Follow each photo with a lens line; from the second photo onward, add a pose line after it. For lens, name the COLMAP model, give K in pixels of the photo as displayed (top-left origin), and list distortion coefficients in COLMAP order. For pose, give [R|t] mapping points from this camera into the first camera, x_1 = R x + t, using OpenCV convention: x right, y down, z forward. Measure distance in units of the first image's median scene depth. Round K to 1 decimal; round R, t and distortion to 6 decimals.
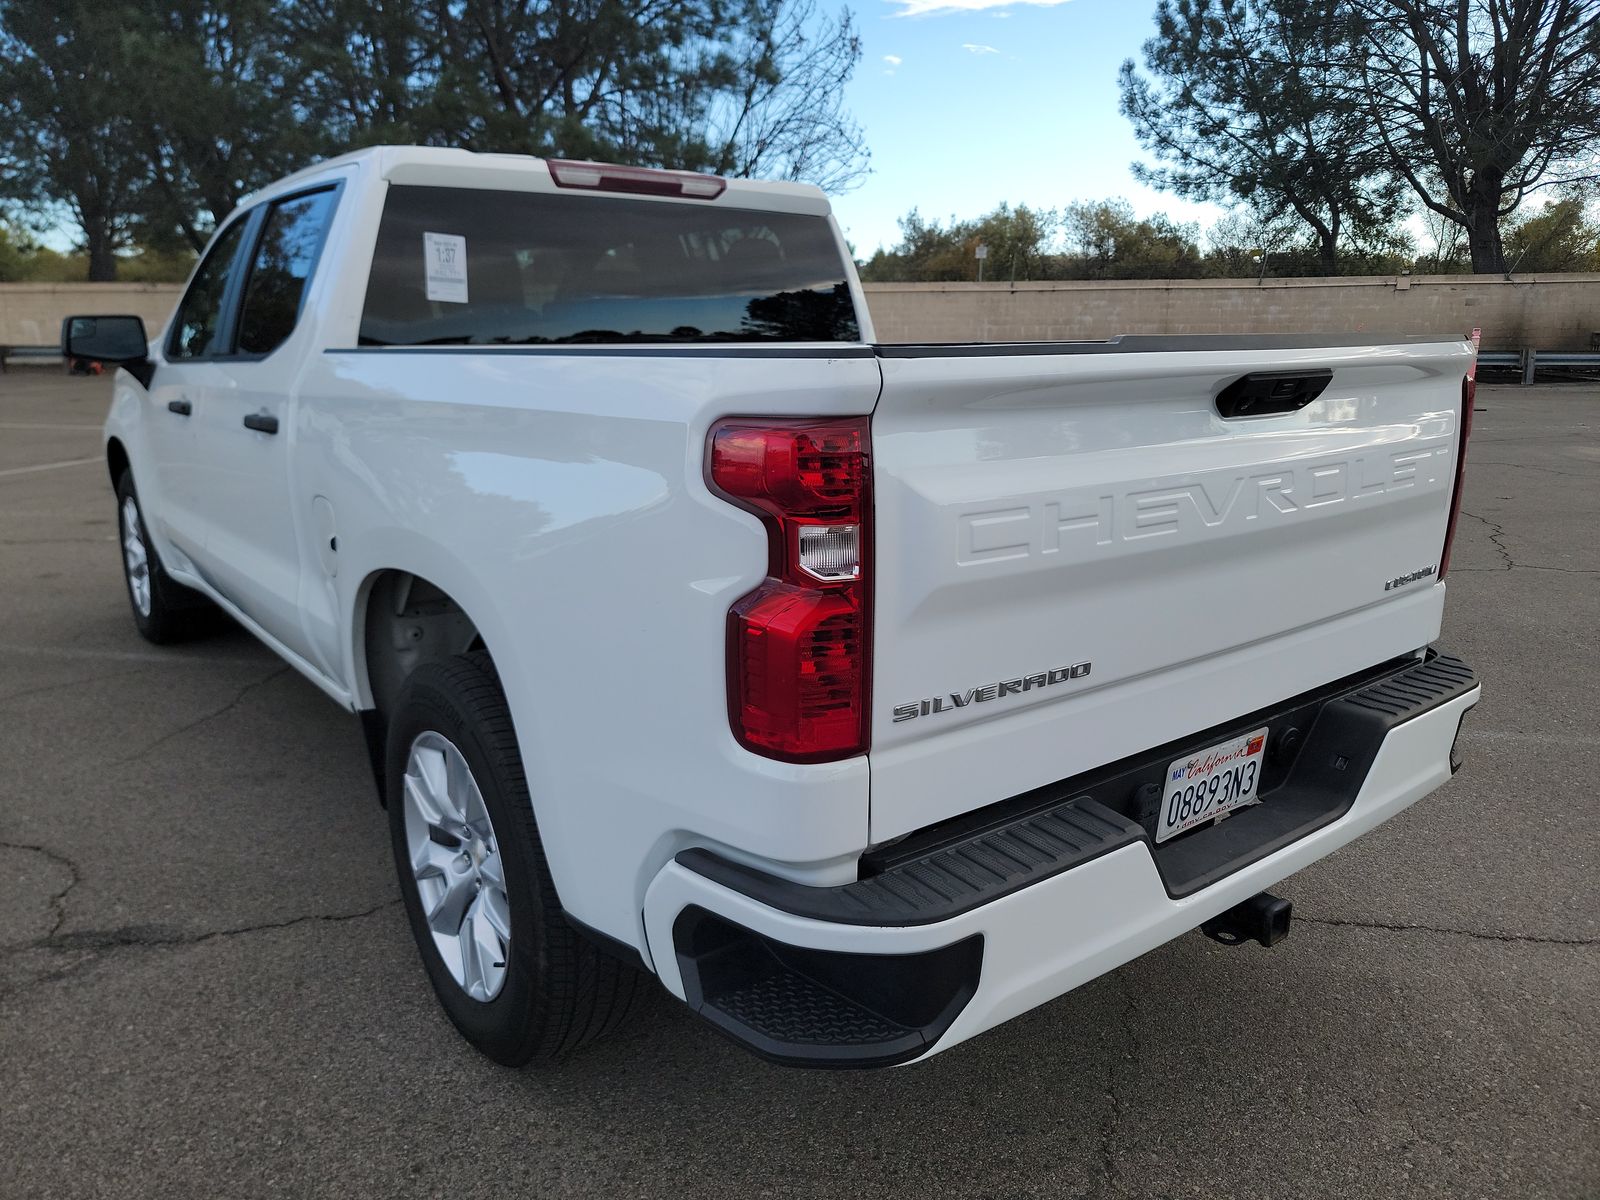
lens RADIAL K [[1105.4, 0, 800.0], [0, 1105.4, 600.0], [0, 0, 1]] dist [0.037444, -0.032731]
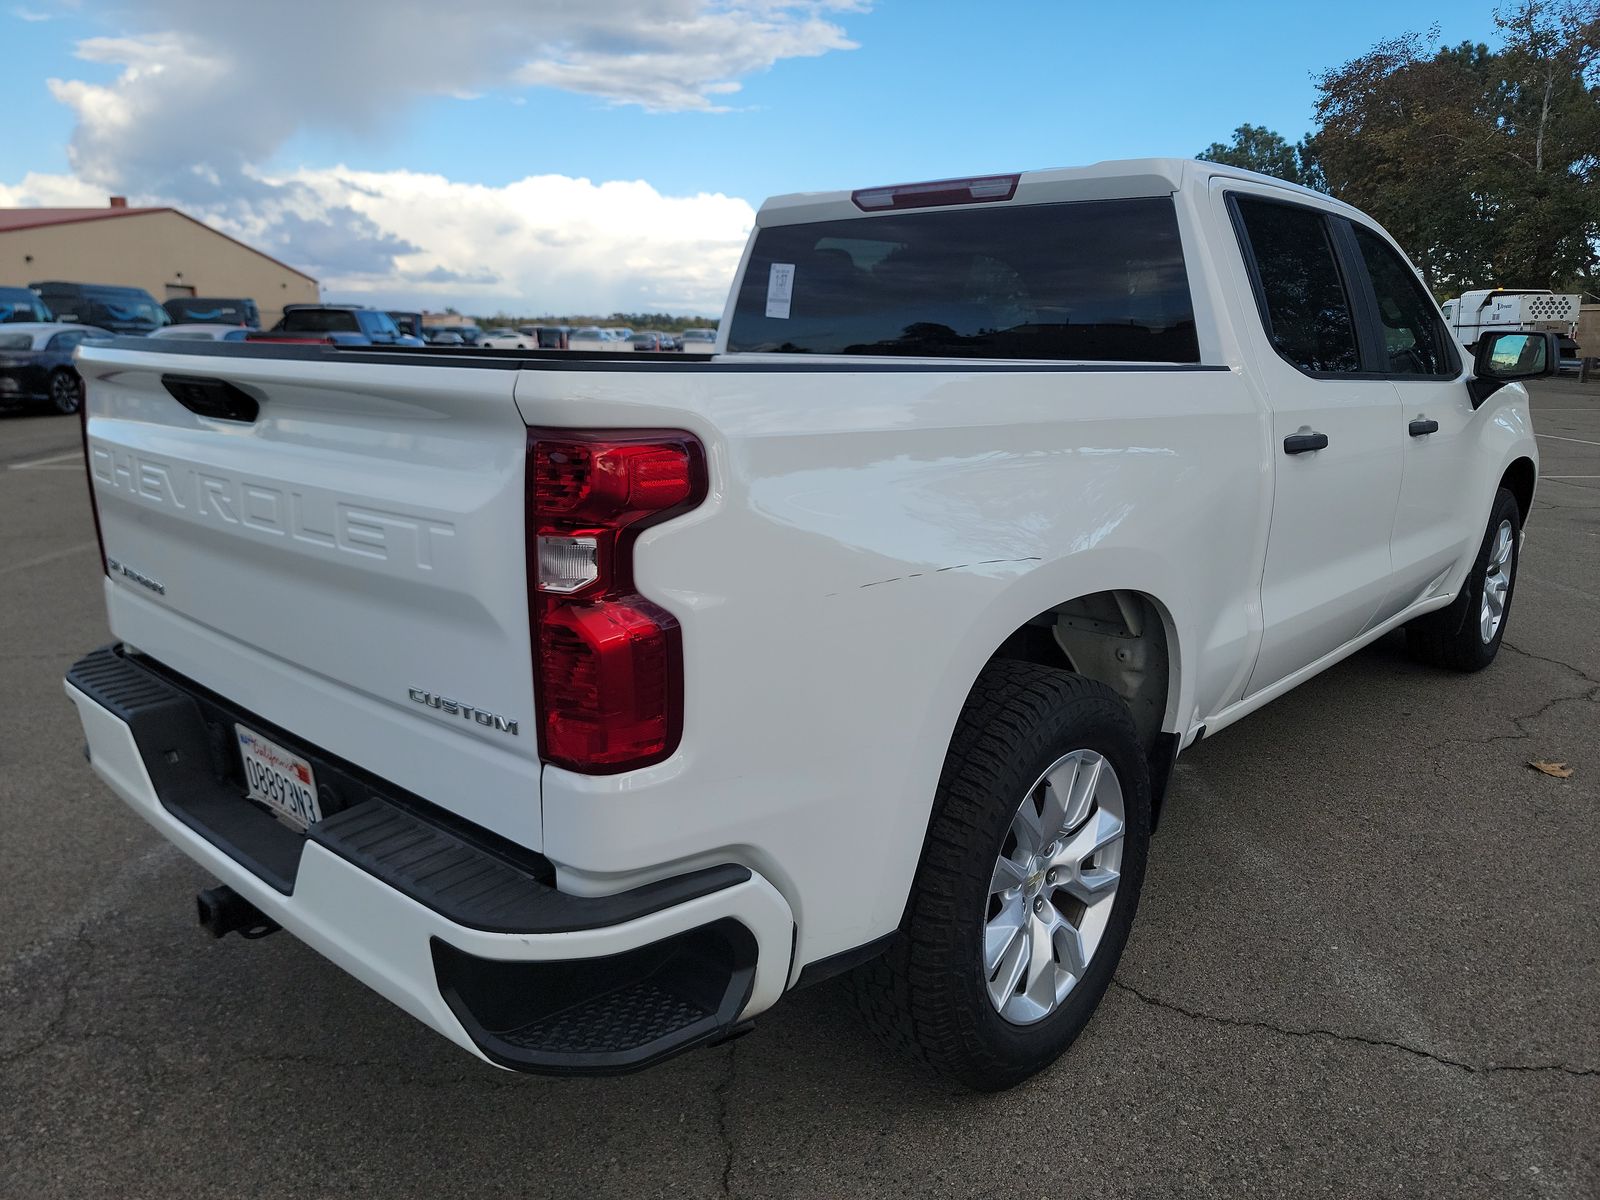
lens RADIAL K [[1105.4, 0, 800.0], [0, 1105.4, 600.0], [0, 0, 1]] dist [0.037444, -0.032731]
pose [[0.198298, 0.231302, -0.952459, 0.937535], [-0.245968, 0.952403, 0.180079, -0.197393], [0.948777, 0.198565, 0.245753, 0.782316]]
